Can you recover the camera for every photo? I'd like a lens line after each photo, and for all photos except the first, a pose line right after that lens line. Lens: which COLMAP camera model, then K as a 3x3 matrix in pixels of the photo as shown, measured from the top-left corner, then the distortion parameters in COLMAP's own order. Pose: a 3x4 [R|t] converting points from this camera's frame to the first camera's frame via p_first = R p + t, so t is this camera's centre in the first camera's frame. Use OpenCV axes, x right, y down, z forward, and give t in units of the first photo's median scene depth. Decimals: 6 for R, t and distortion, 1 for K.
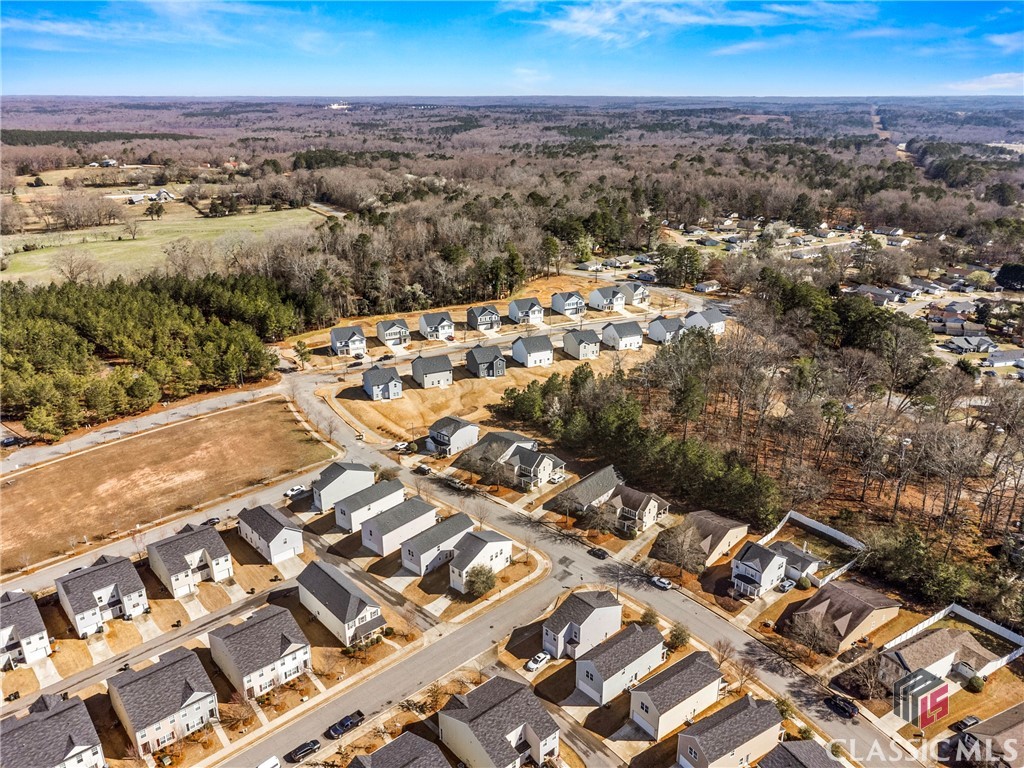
lens RADIAL K [[765.4, 0, 512.0], [0, 765.4, 384.0], [0, 0, 1]] dist [0.010626, 0.000466]
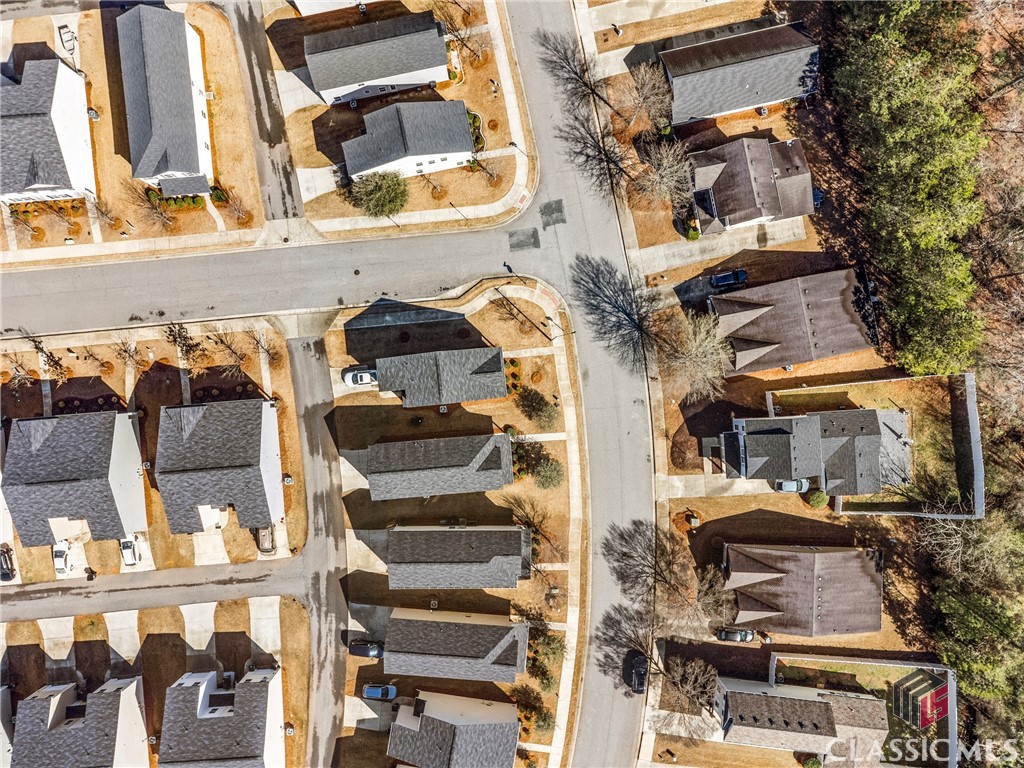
lens RADIAL K [[765.4, 0, 512.0], [0, 765.4, 384.0], [0, 0, 1]] dist [0.010626, 0.000466]
pose [[0.804099, 0.594185, 0.019226, 0.124953], [-0.233478, 0.285889, 0.929384, -0.299423], [0.546730, -0.751805, 0.368613, 0.753570]]
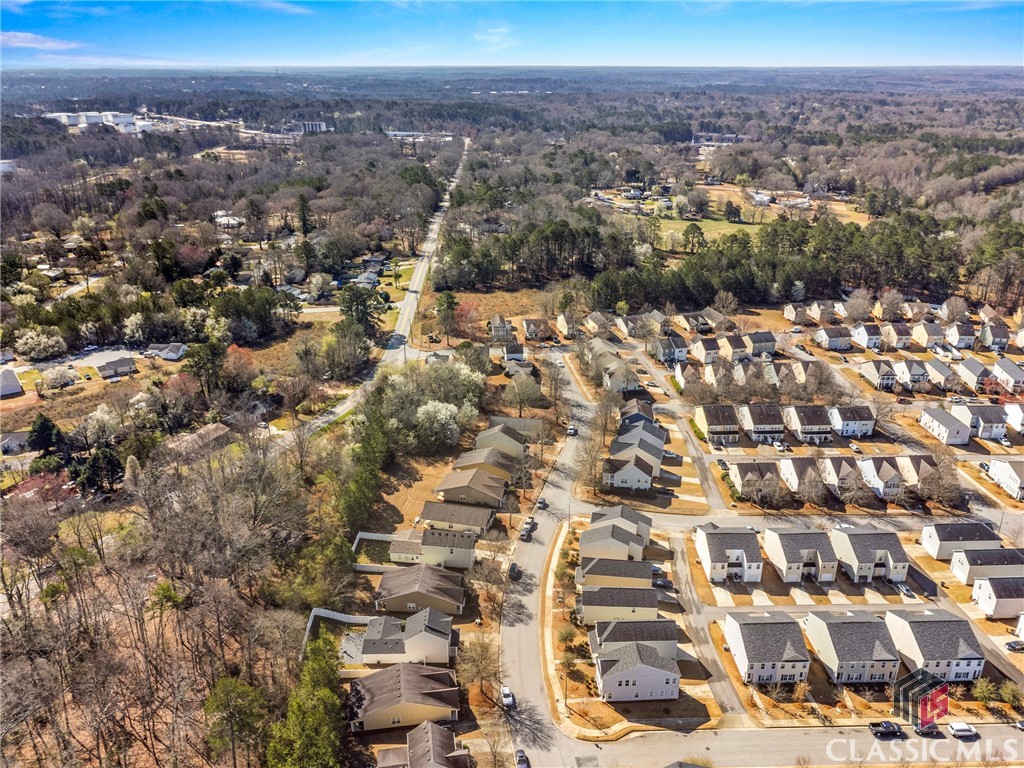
lens RADIAL K [[793.4, 0, 512.0], [0, 793.4, 384.0], [0, 0, 1]] dist [0.021806, -0.004973]
pose [[-0.779666, -0.231617, 0.581786, -0.294898], [0.222749, 0.765730, 0.603358, -0.637852], [-0.585239, 0.600010, -0.545421, 1.387394]]
